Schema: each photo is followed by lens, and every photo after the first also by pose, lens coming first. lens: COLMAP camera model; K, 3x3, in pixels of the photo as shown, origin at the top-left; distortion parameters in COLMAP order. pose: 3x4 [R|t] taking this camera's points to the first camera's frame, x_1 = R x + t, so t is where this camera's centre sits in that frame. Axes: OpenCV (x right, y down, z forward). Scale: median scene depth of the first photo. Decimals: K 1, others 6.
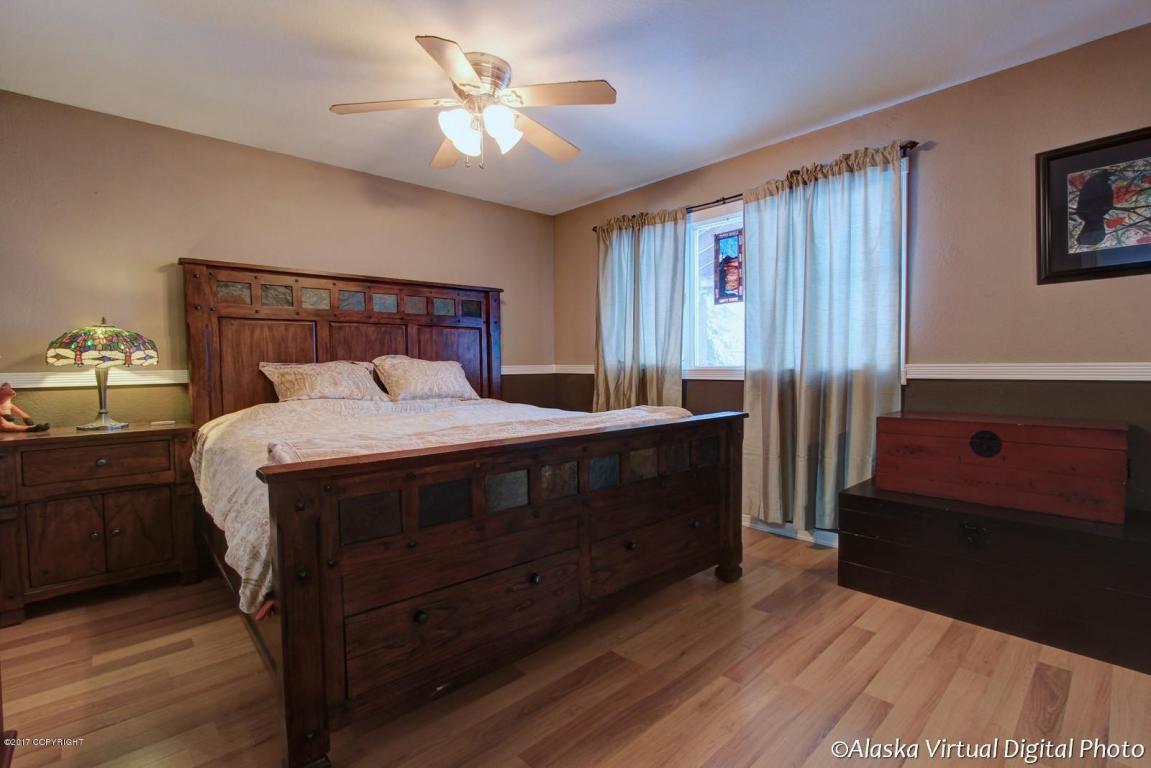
lens RADIAL K [[534.4, 0, 573.3], [0, 534.4, 383.5], [0, 0, 1]] dist [-0.011616, 0.001235]
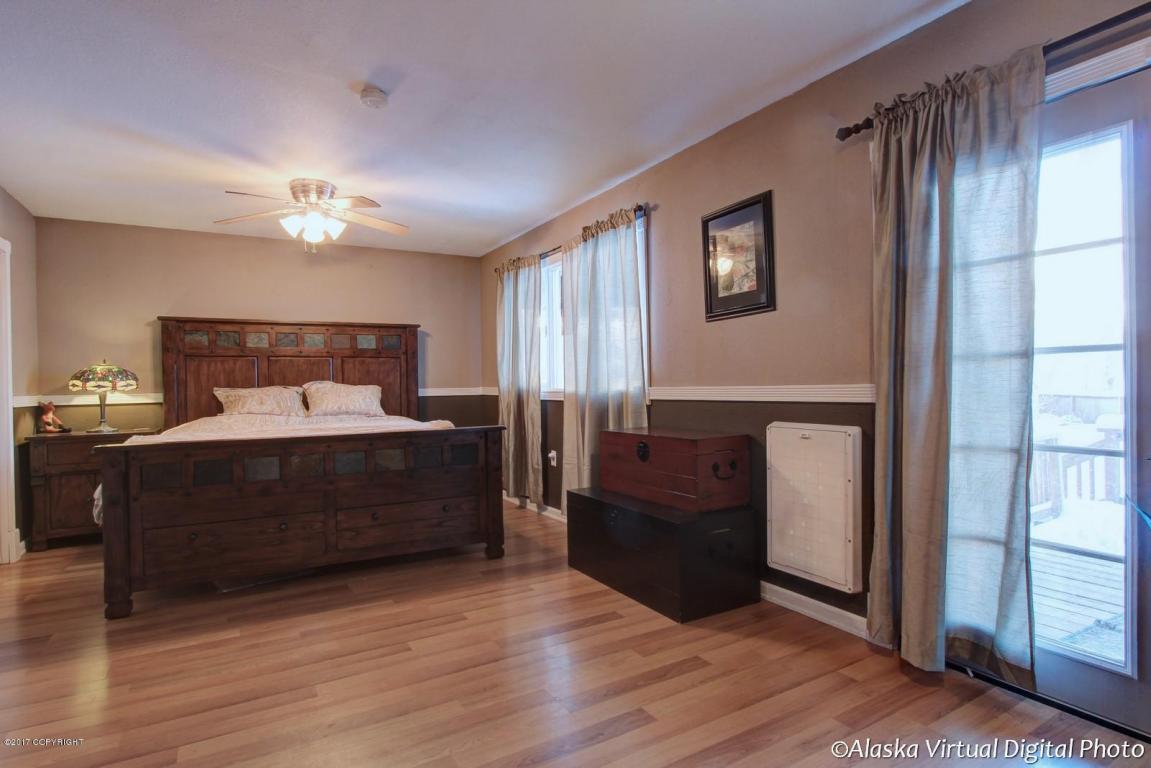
lens RADIAL K [[612.2, 0, 575.5], [0, 612.2, 384.0], [0, 0, 1]] dist [-0.003699, 0.000046]
pose [[0.973457, -0.005553, -0.228801, 0.781618], [-0.002489, 0.999390, -0.034849, 0.004580], [0.228854, 0.034493, 0.972849, -0.375060]]
